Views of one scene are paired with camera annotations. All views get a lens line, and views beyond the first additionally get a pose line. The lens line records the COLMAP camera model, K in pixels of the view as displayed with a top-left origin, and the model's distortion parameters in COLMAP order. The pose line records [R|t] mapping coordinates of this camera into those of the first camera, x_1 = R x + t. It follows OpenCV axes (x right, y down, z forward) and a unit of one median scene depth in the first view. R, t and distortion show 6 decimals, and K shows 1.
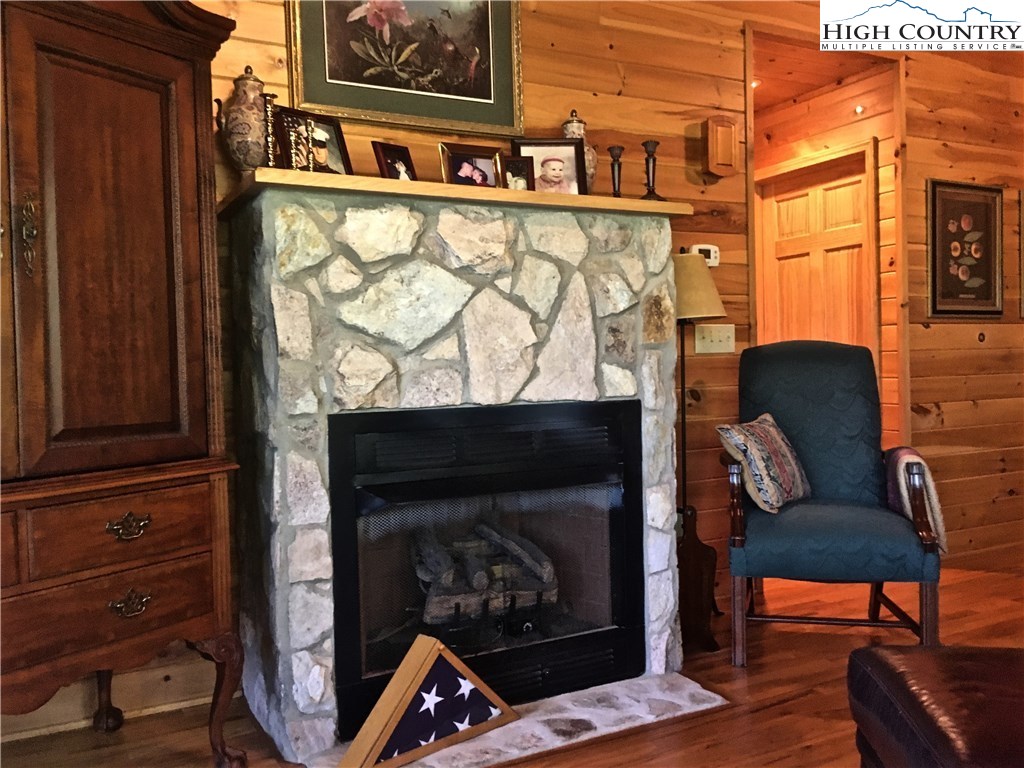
lens RADIAL K [[882.8, 0, 493.7], [0, 882.8, 389.8], [0, 0, 1]] dist [0.063010, -0.082168]
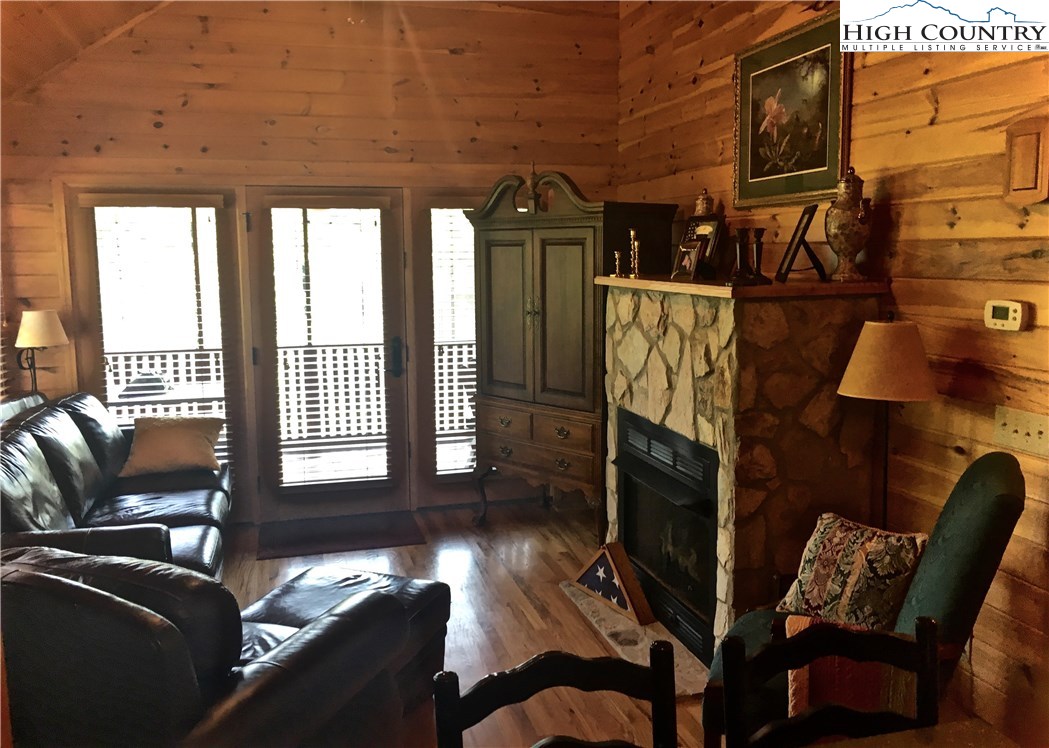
lens RADIAL K [[920.5, 0, 524.5], [0, 920.5, 374.0], [0, 0, 1]] dist [0.009628, 0.001392]
pose [[-0.222670, 0.159755, -0.961715, 1.317452], [-0.012482, 0.985934, 0.166668, -0.277707], [0.974814, 0.049116, -0.217543, 0.961040]]
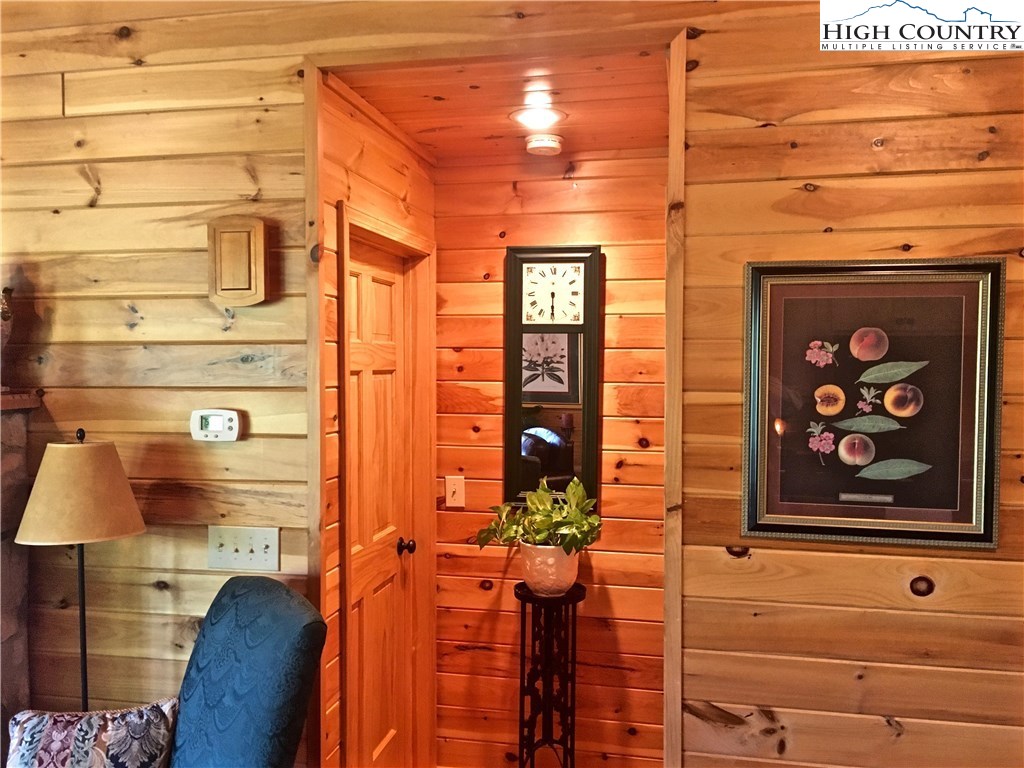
lens RADIAL K [[882.8, 0, 493.7], [0, 882.8, 389.8], [0, 0, 1]] dist [0.063010, -0.082168]
pose [[0.769350, 0.045750, -0.637187, 1.015442], [-0.038757, 0.998938, 0.024928, -0.249455], [0.637651, 0.005517, 0.770306, 0.760332]]
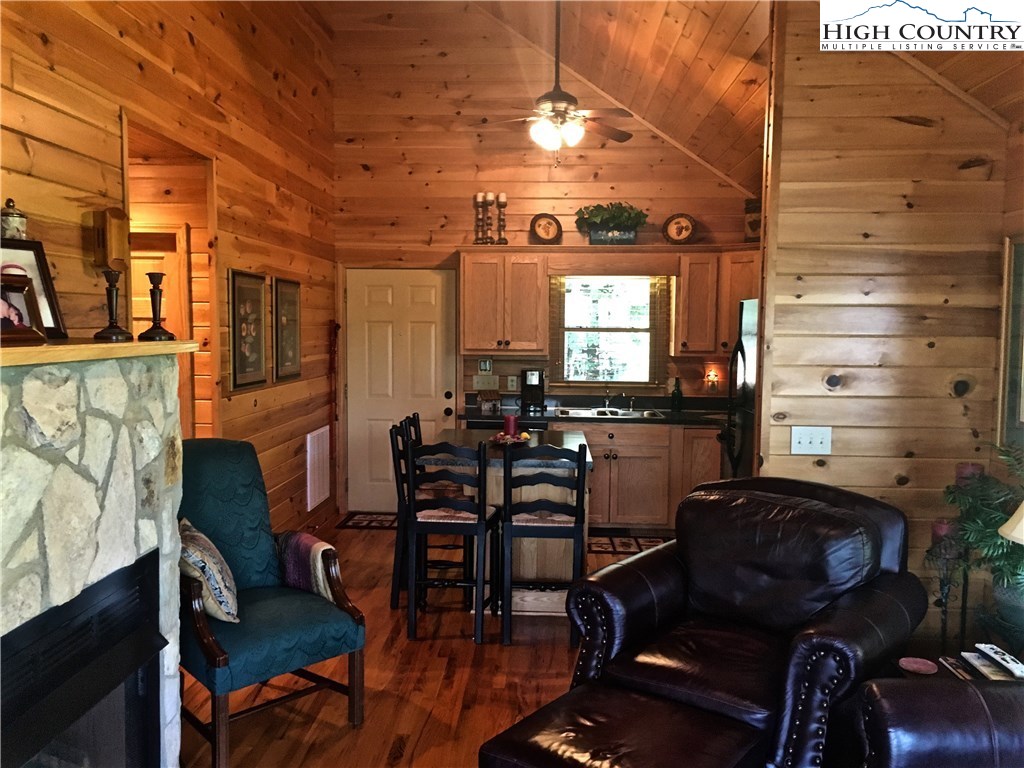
lens RADIAL K [[882.8, 0, 493.7], [0, 882.8, 389.8], [0, 0, 1]] dist [0.063010, -0.082168]
pose [[0.522429, -0.035193, 0.851956, -0.429852], [0.003399, 0.999226, 0.039191, -0.183926], [-0.852676, -0.017579, 0.522145, 0.191062]]
